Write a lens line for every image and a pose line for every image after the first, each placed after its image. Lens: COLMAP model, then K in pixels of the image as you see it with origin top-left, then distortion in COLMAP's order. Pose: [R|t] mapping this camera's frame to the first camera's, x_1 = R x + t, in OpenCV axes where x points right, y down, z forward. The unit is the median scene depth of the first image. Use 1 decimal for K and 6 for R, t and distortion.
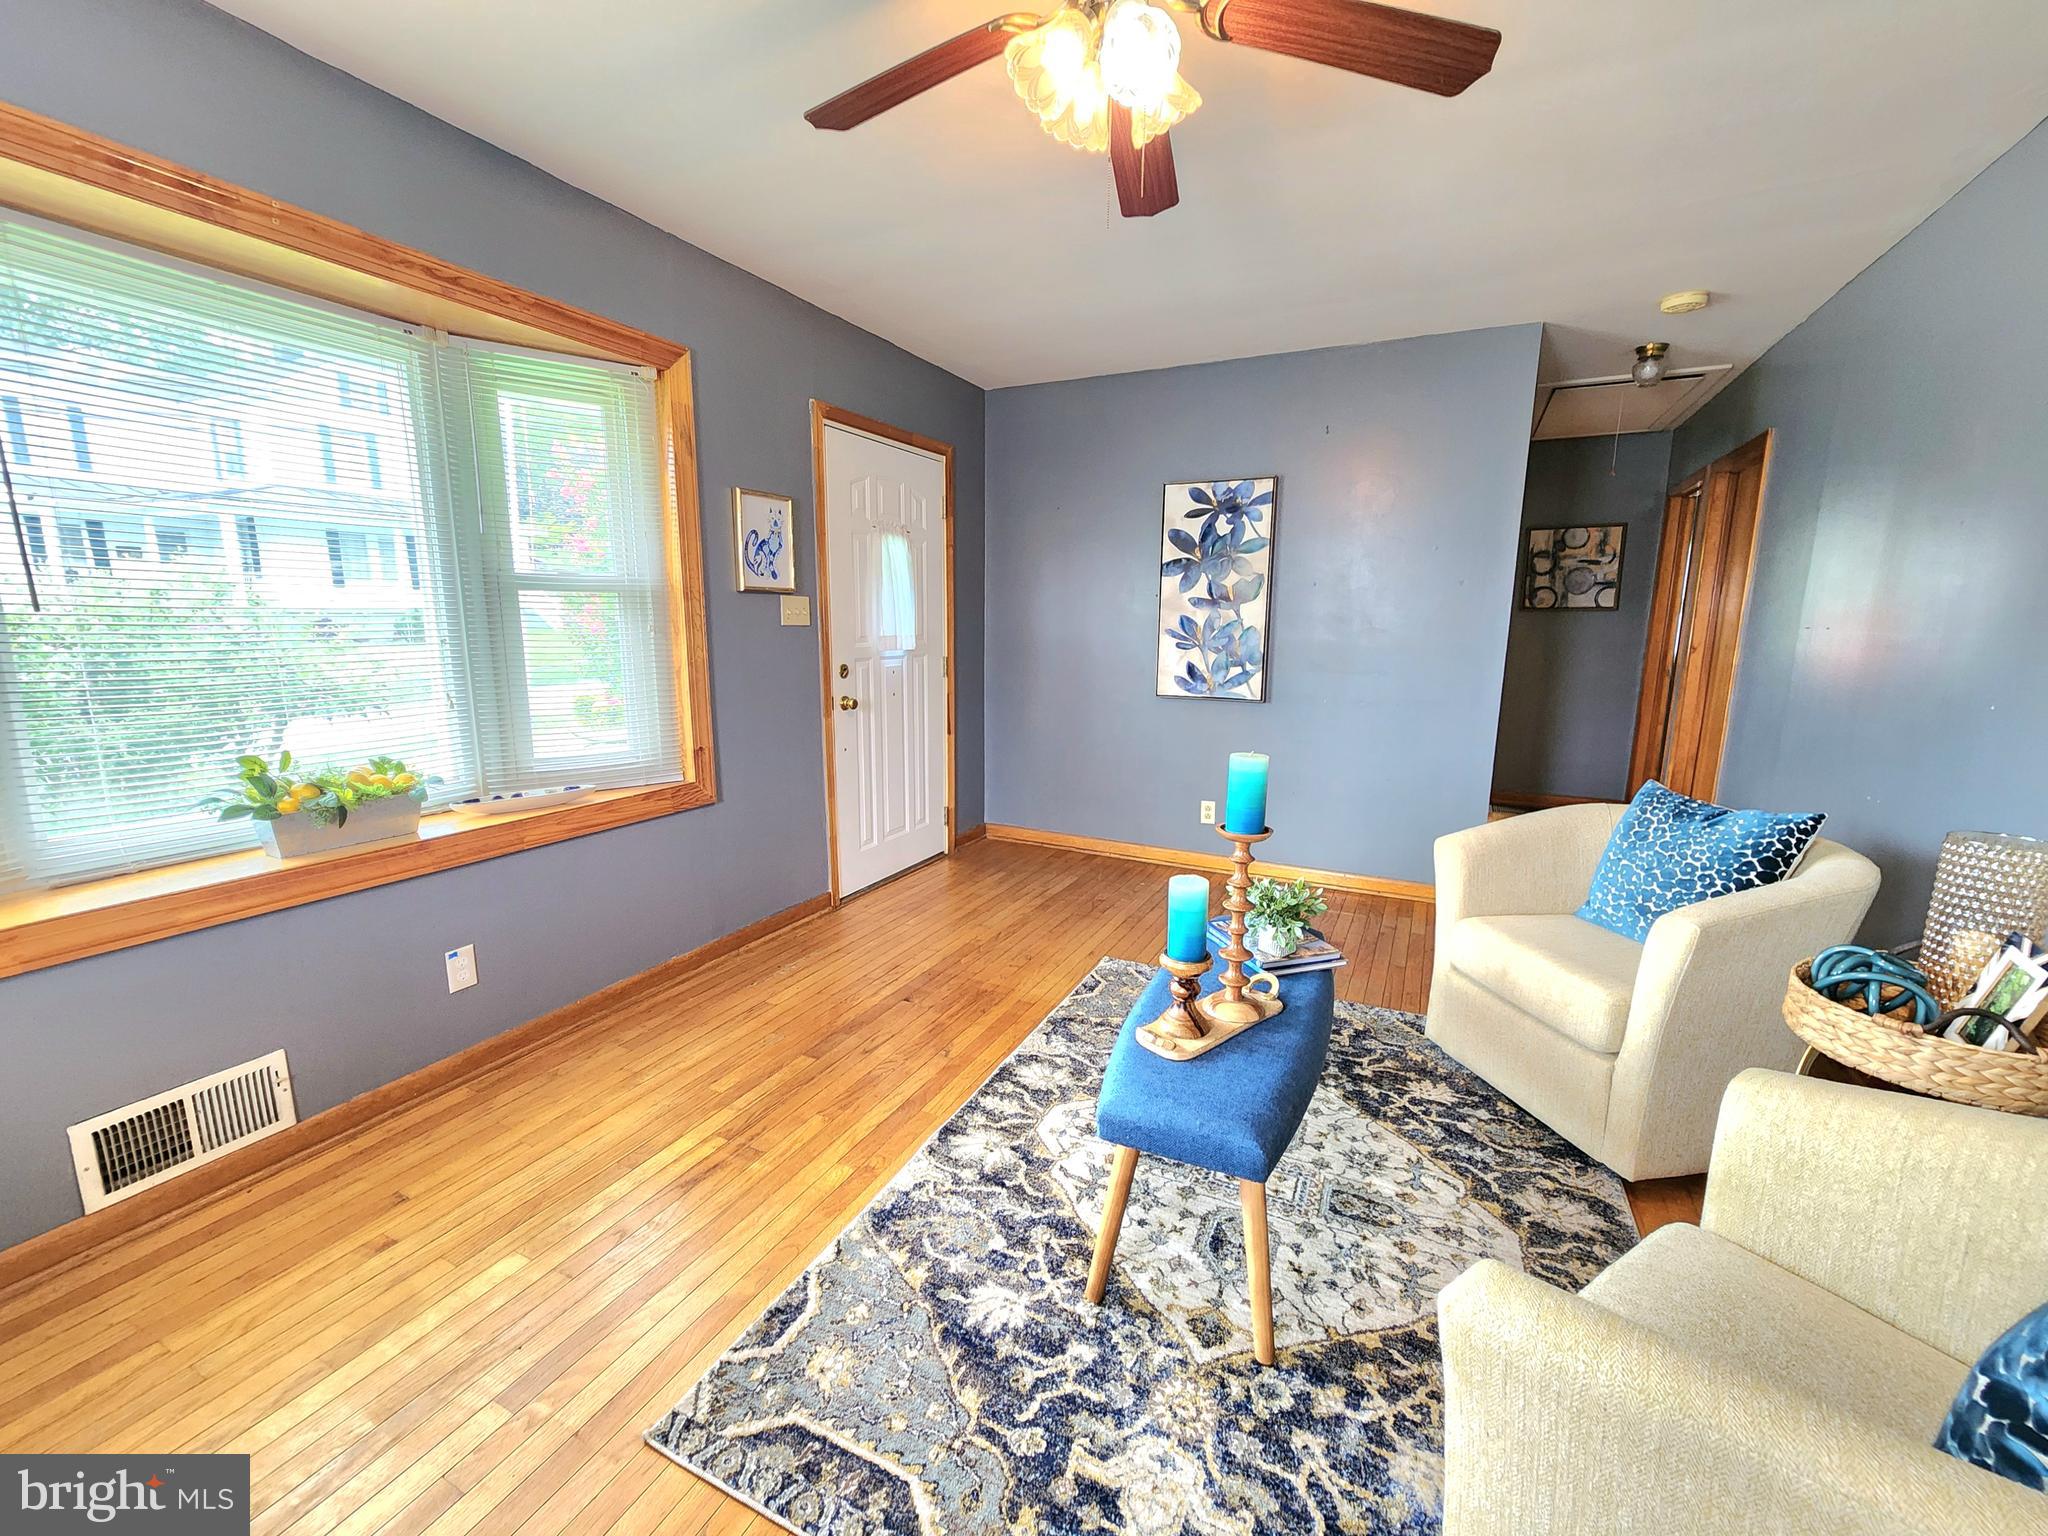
lens RADIAL K [[839.5, 0, 1036.1], [0, 839.5, 767.7], [0, 0, 1]] dist [-0.001576, -0.000199]
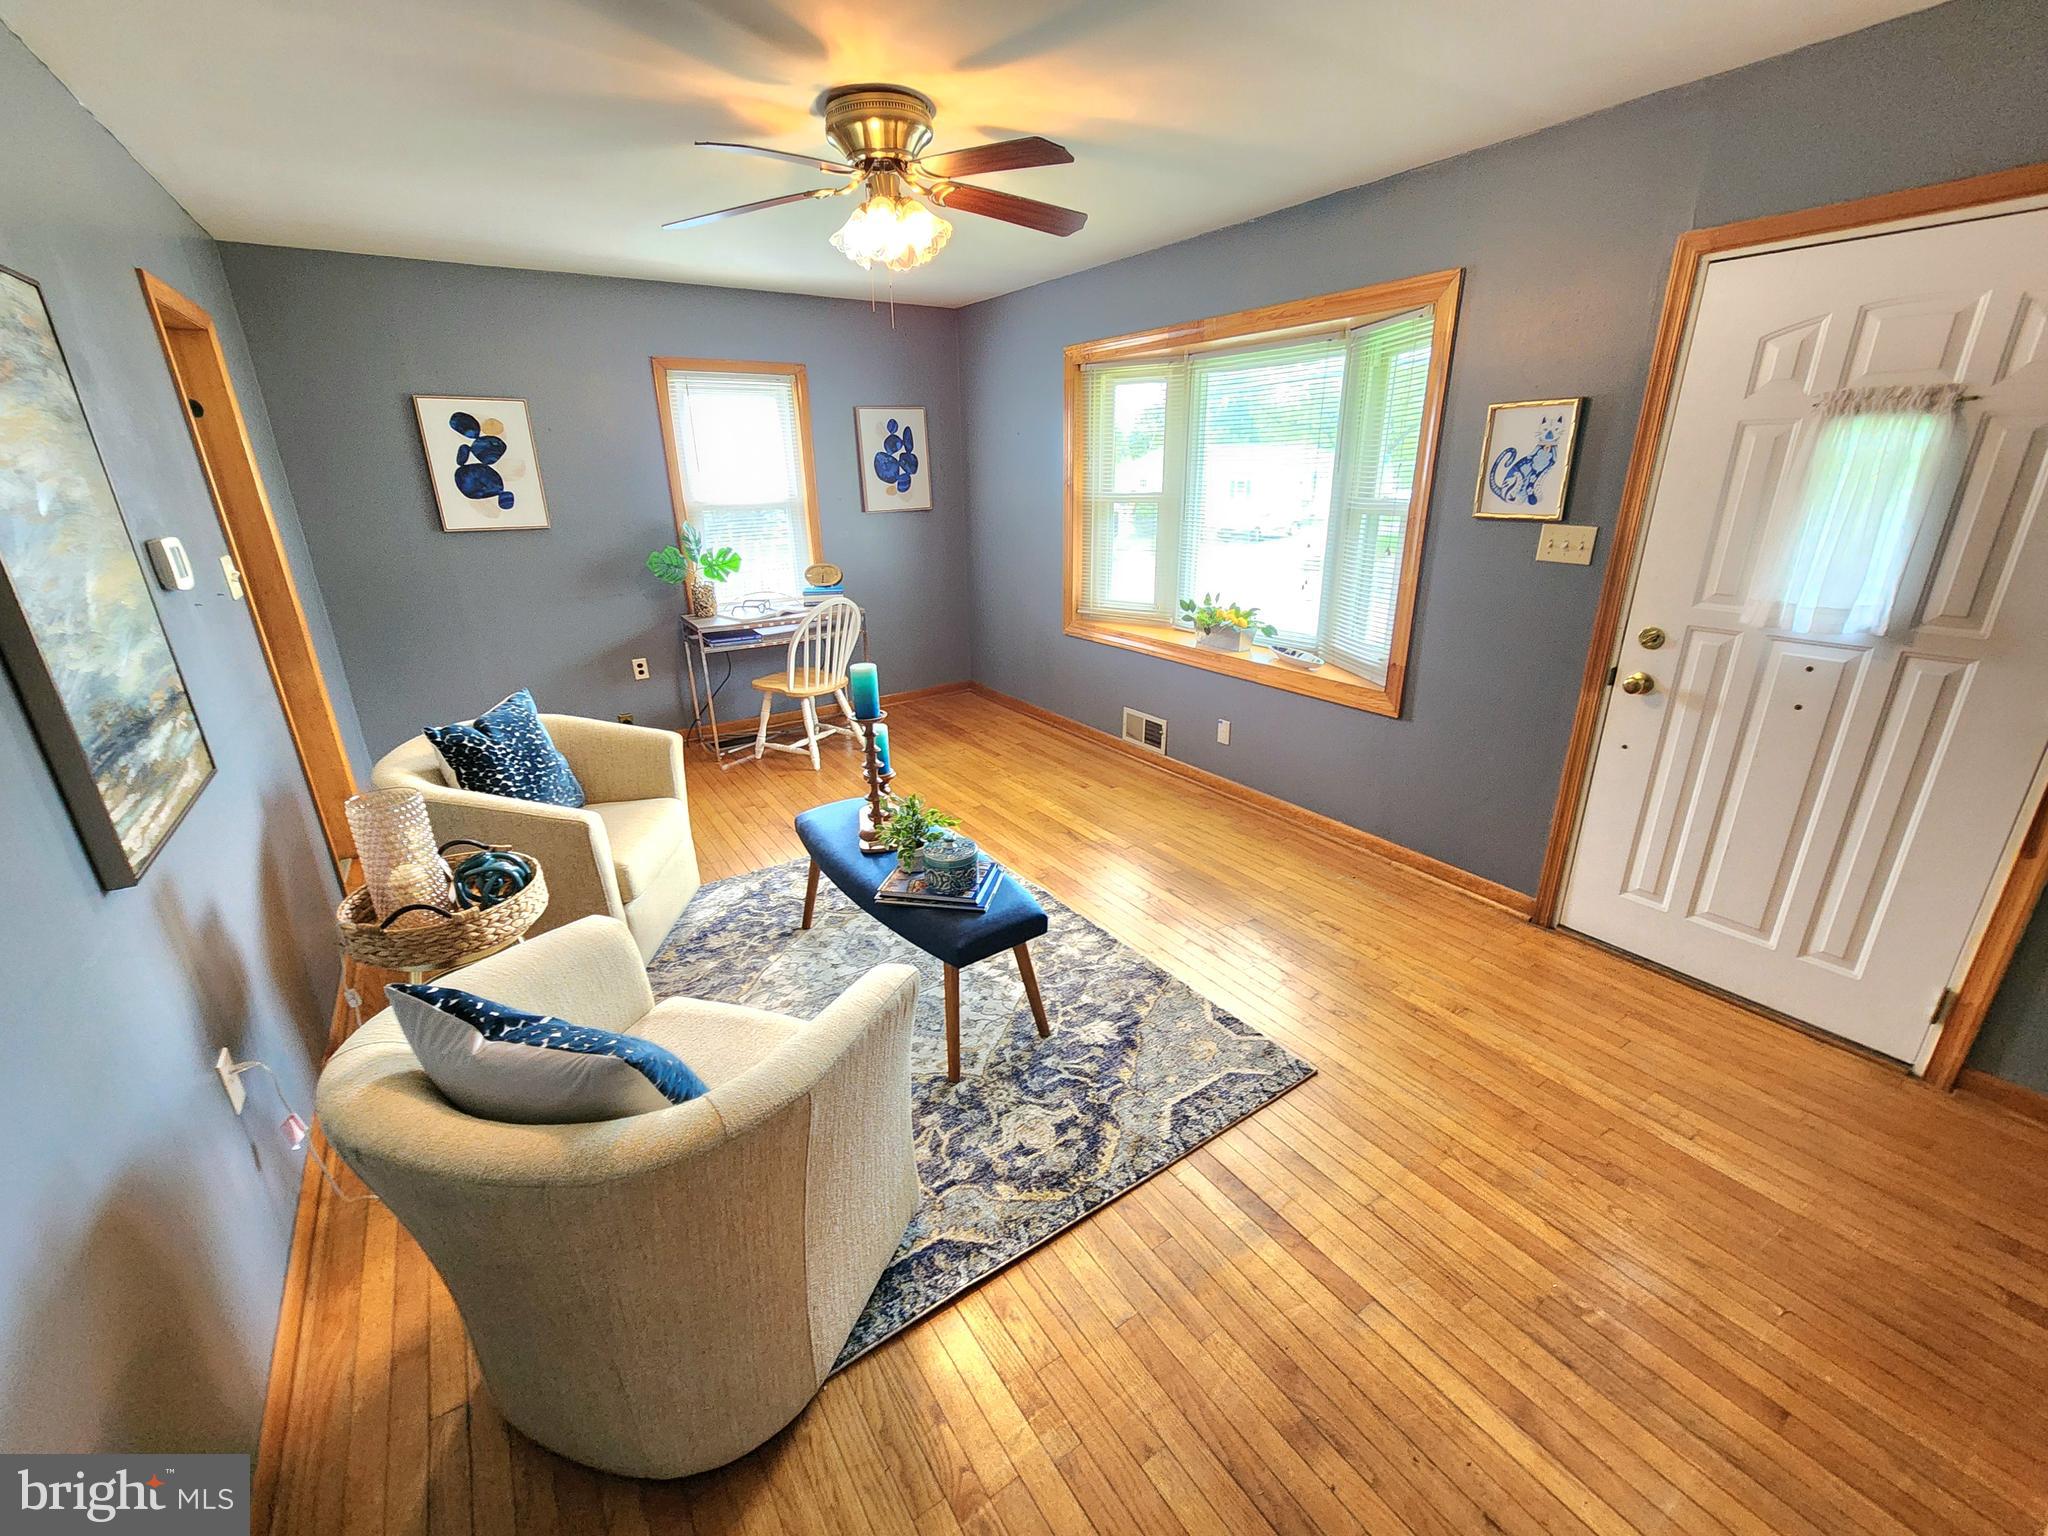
lens RADIAL K [[839.5, 0, 1019.3], [0, 839.5, 781.4], [0, 0, 1]] dist [-0.001576, -0.000199]
pose [[-0.512990, 0.305055, -0.802361, 0.999167], [-0.139499, 0.892670, 0.428579, -0.370898], [0.846984, 0.331786, -0.415376, 1.404253]]
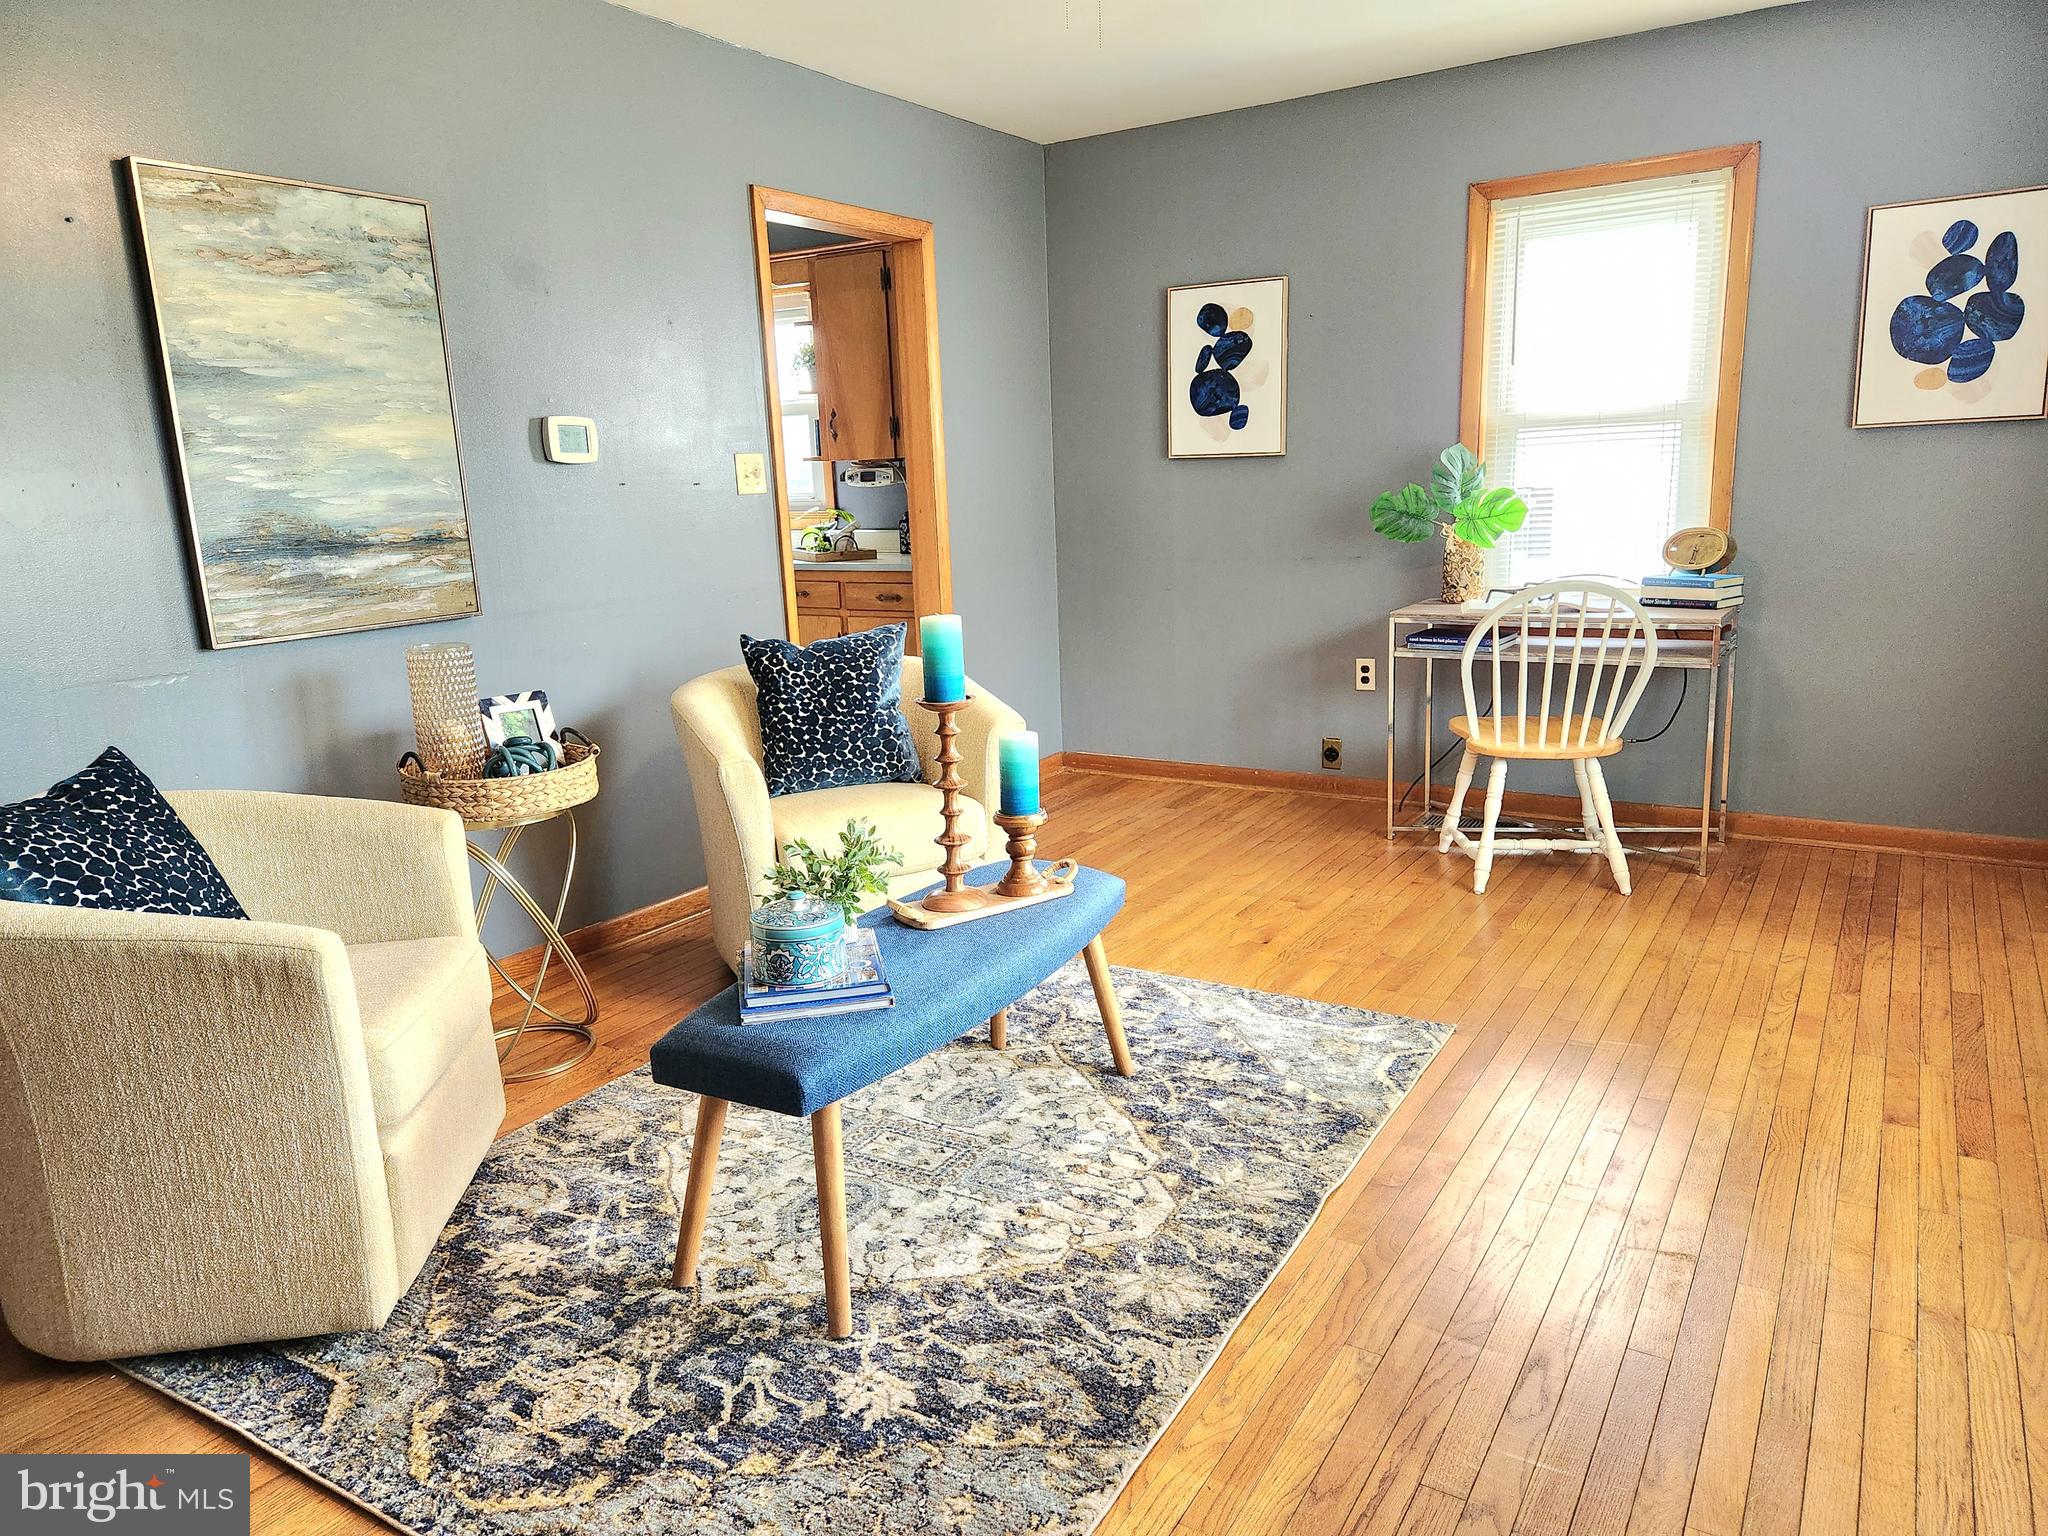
lens RADIAL K [[1363.4, 0, 1014.9], [0, 1363.4, 770.4], [0, 0, 1]] dist [0.065620, -0.056098]
pose [[-0.992493, 0.001847, 0.122288, -0.005900], [0.048540, 0.923711, 0.380002, -0.306165], [-0.112257, 0.383085, -0.916866, 1.766299]]
